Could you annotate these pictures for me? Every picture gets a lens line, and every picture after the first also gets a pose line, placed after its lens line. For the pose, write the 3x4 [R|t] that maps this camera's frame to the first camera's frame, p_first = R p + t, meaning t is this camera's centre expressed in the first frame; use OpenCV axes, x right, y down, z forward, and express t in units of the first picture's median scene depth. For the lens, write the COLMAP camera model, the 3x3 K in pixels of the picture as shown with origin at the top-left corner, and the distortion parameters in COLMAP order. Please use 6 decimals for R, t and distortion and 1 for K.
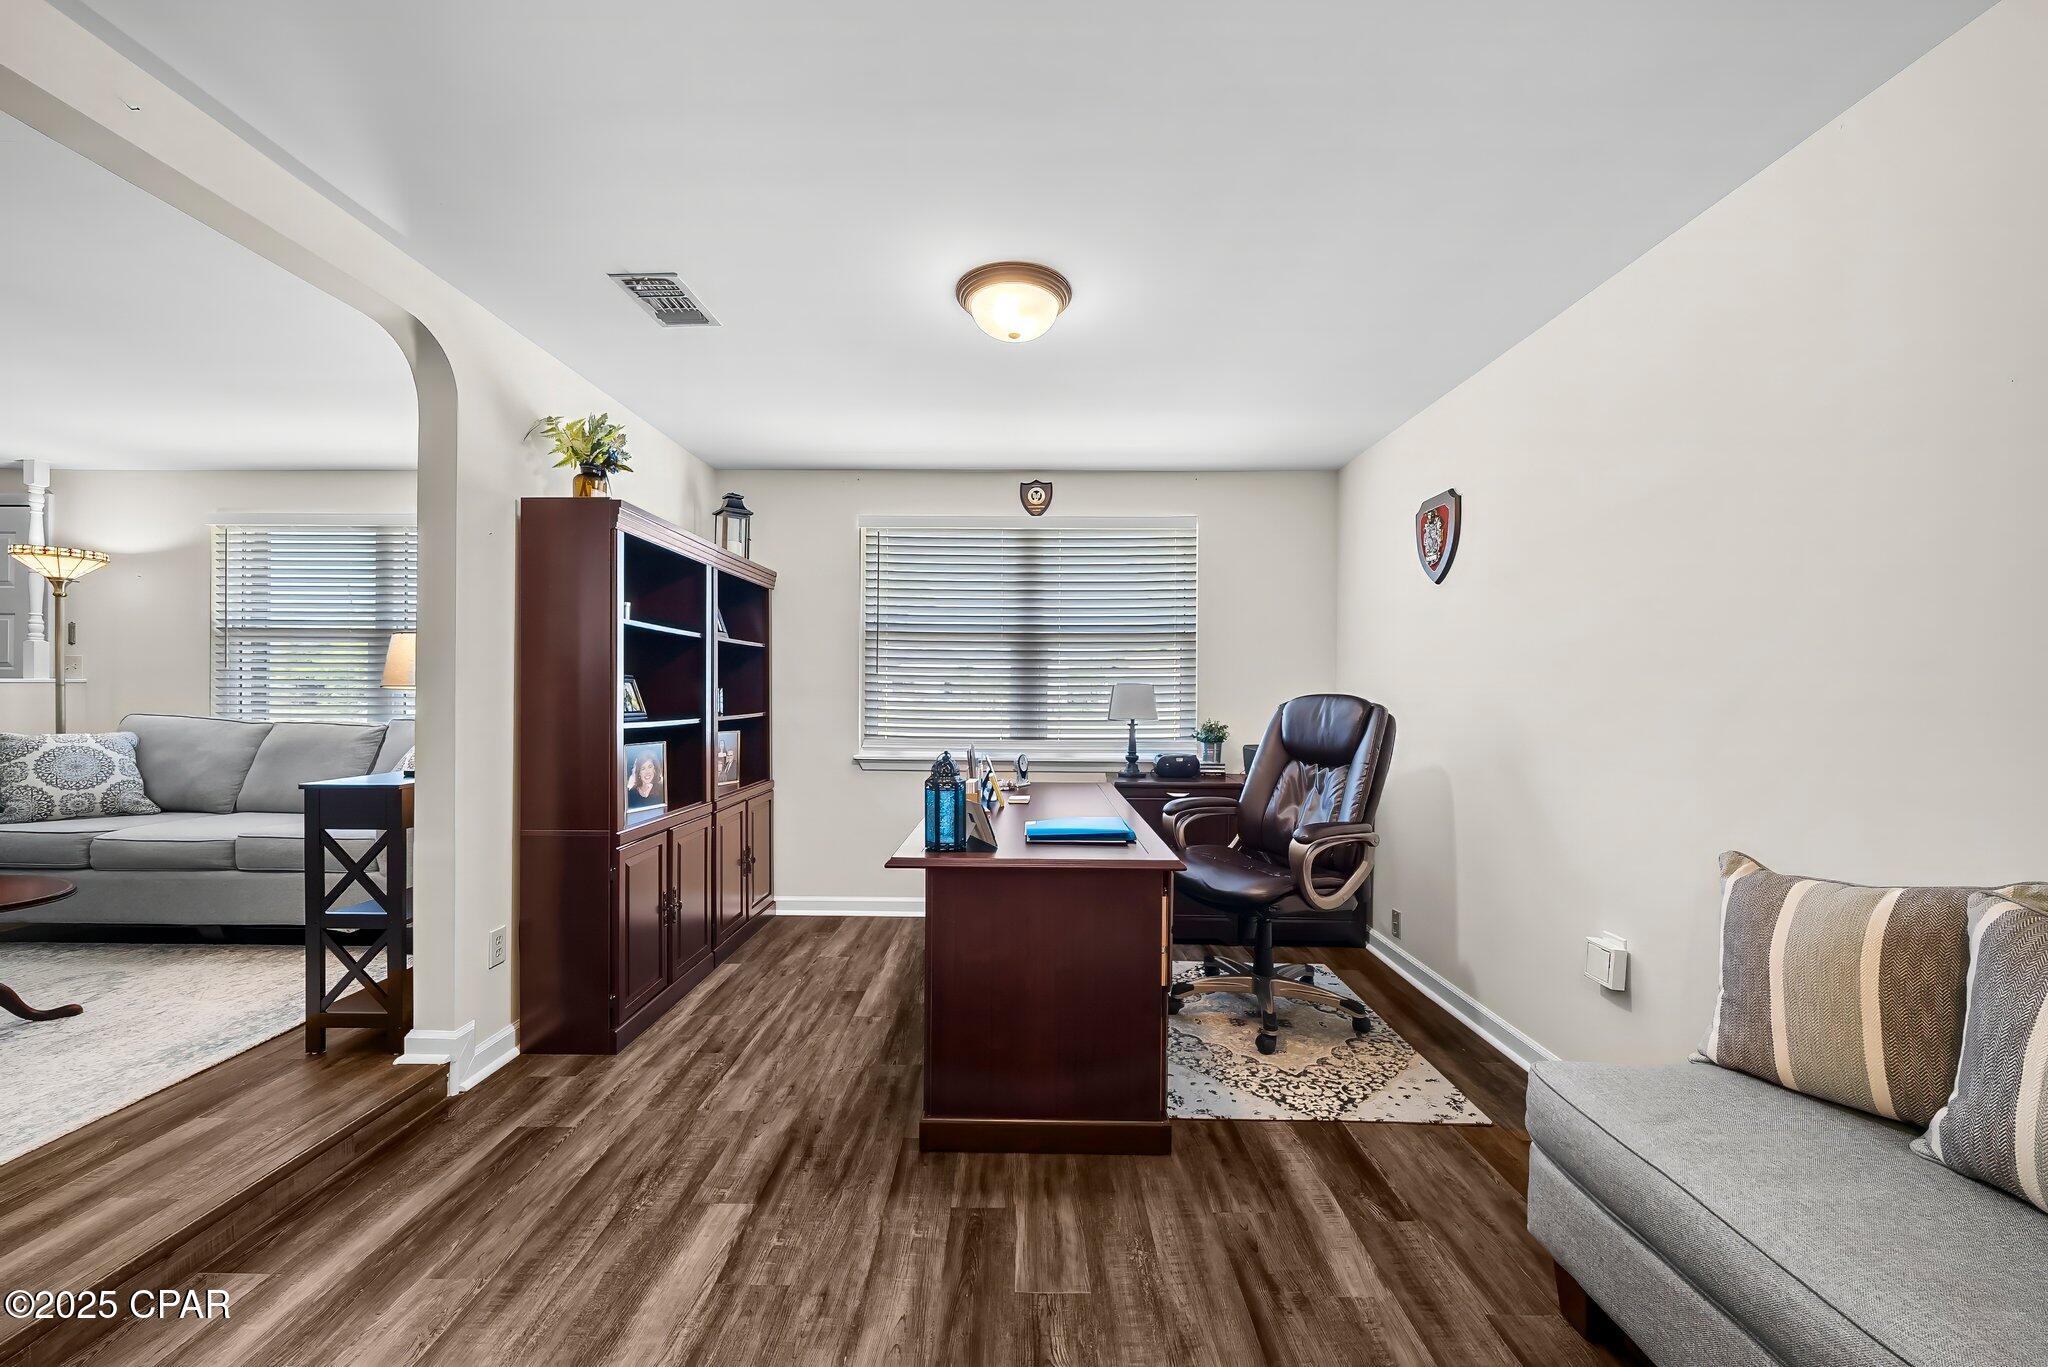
lens RADIAL K [[792.0, 0, 1102.1], [0, 792.0, 643.0], [0, 0, 1]] dist [-0.007418, 0.000575]
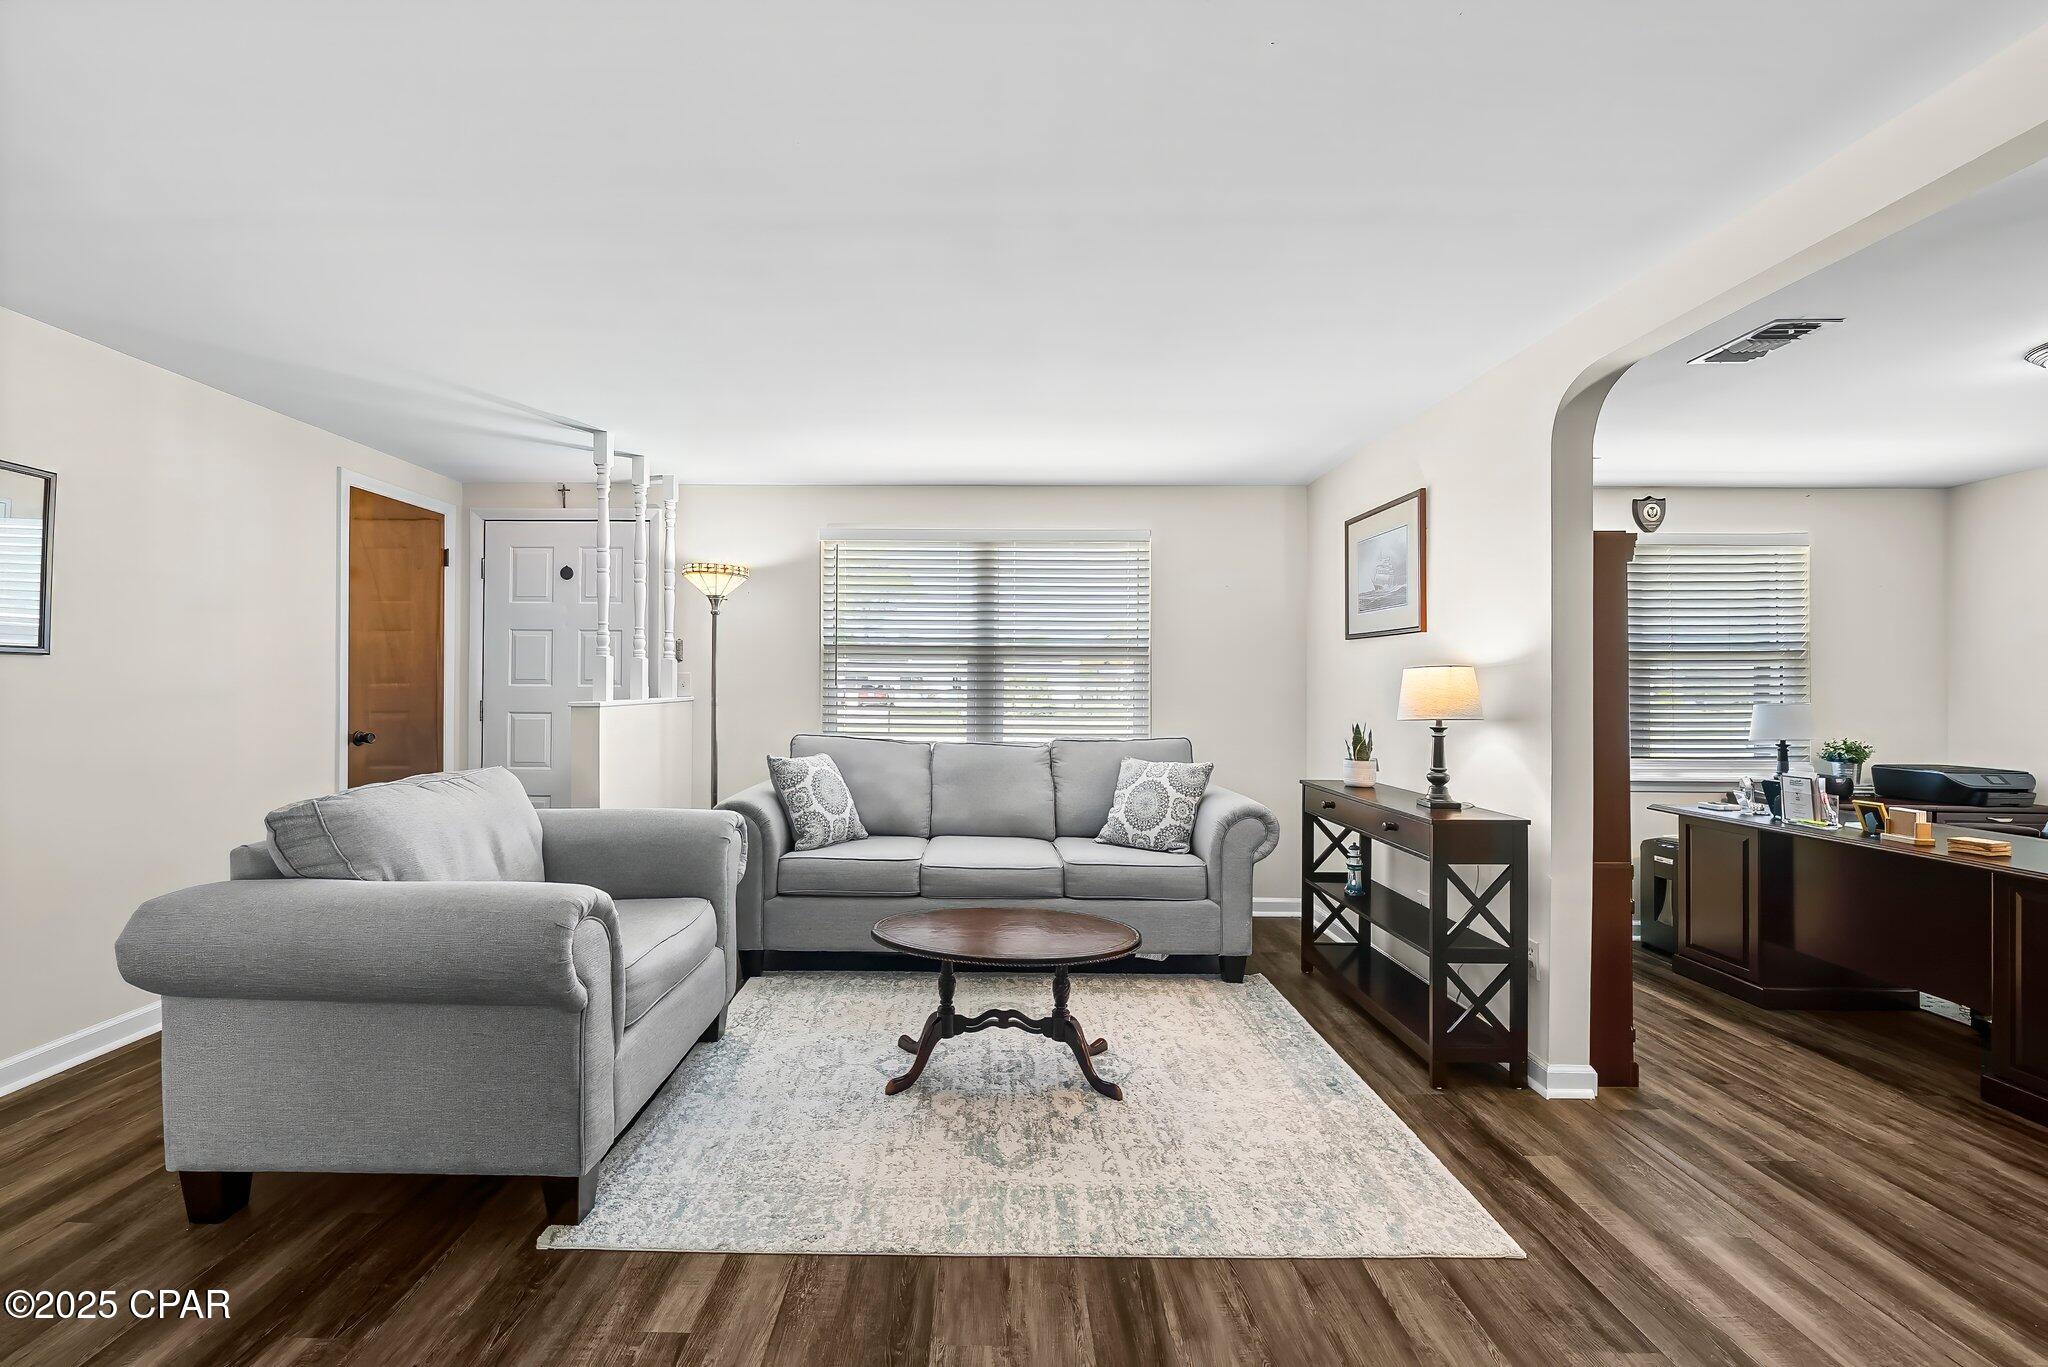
lens RADIAL K [[792.0, 0, 988.2], [0, 792.0, 675.1], [0, 0, 1]] dist [-0.007418, 0.000575]
pose [[0.999953, 0.009385, 0.002462, -1.380828], [-0.009438, 0.999703, 0.022449, -0.013791], [-0.002251, -0.022471, 0.999745, 0.012842]]
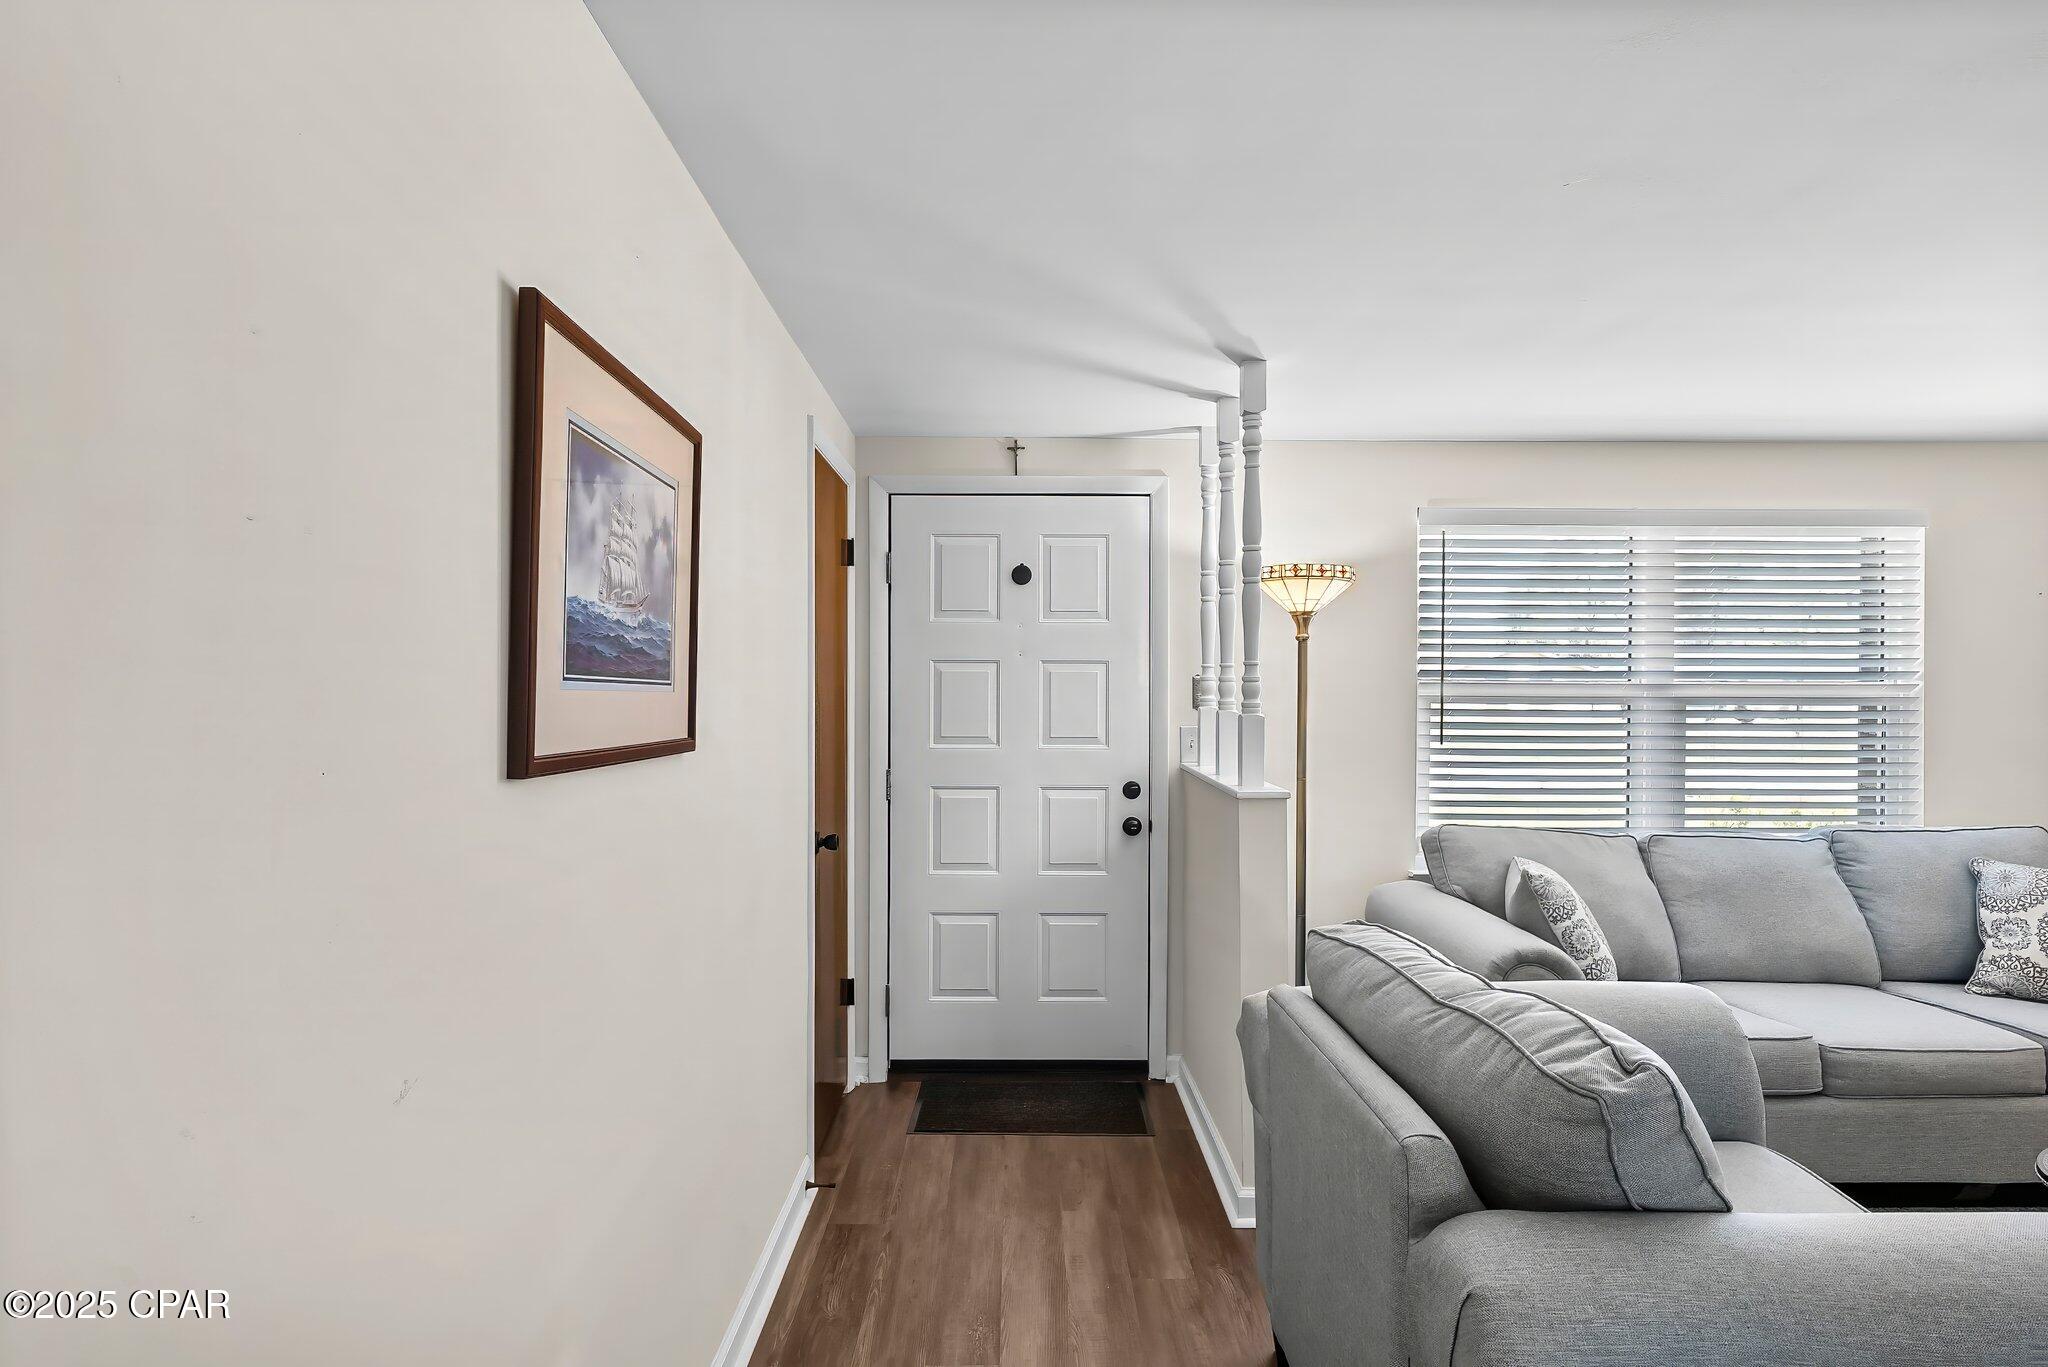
lens RADIAL K [[1050.1, 0, 1028.4], [0, 1050.1, 697.0], [0, 0, 1]] dist [-0.000325, 0.000846]
pose [[0.999792, 0.003026, 0.020171, -2.248094], [-0.003800, 0.999254, 0.038444, -0.068402], [-0.020039, -0.038513, 0.999057, 0.218762]]
